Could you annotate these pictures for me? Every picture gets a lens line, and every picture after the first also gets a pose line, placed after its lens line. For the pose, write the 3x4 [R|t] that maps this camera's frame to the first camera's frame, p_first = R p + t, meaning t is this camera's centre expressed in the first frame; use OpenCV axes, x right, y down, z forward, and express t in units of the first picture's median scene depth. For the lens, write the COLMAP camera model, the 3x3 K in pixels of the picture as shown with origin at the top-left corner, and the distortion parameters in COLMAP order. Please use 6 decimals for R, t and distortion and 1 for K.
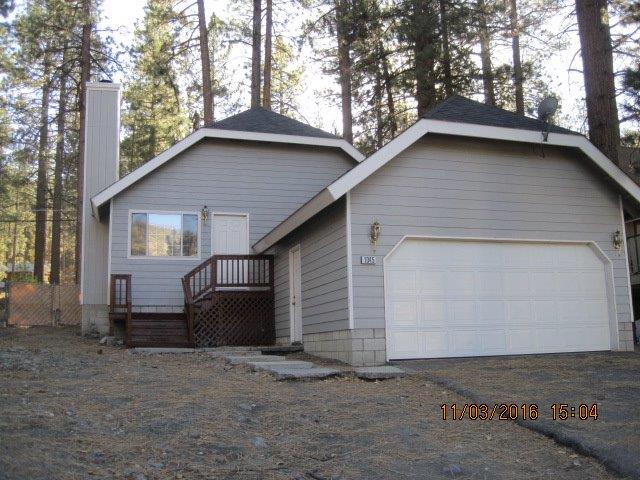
lens RADIAL K [[663.8, 0, 318.6], [0, 663.8, 242.7], [0, 0, 1]] dist [-0.167372, 0.121124]
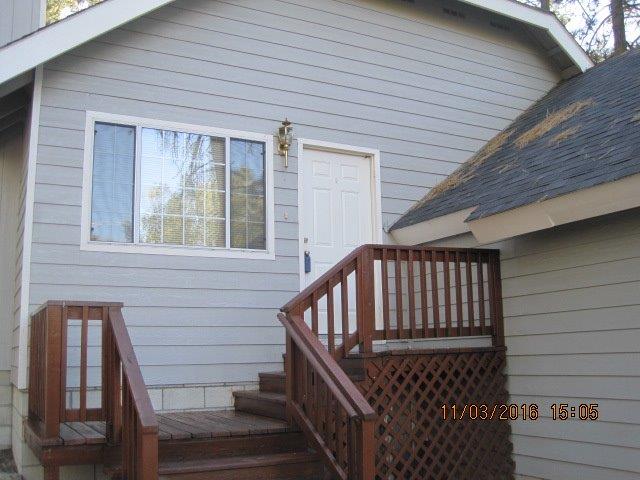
lens RADIAL K [[674.8, 0, 319.8], [0, 674.8, 226.5], [0, 0, 1]] dist [-0.048422, 0.007053]
pose [[0.983247, 0.033083, 0.179251, -0.283914], [-0.026246, 0.998840, -0.040383, 0.028143], [-0.180379, 0.035002, 0.982974, 0.777563]]
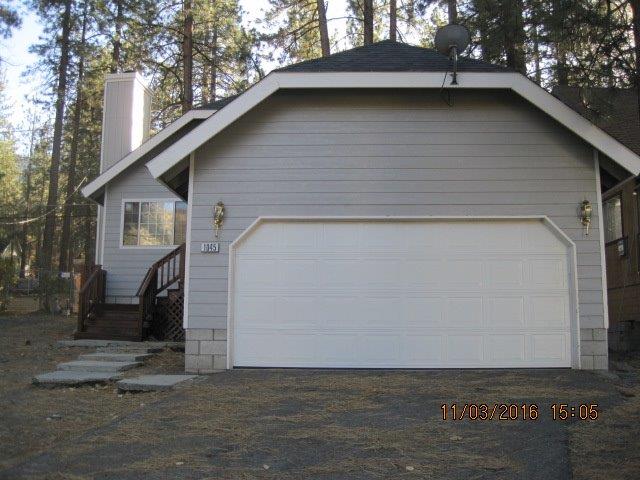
lens RADIAL K [[663.8, 0, 318.6], [0, 663.8, 242.7], [0, 0, 1]] dist [-0.167372, 0.121124]
pose [[0.941267, -0.018921, -0.337132, 0.398726], [0.026128, 0.999517, 0.016852, 0.007847], [0.336650, -0.024671, 0.941306, 0.208818]]
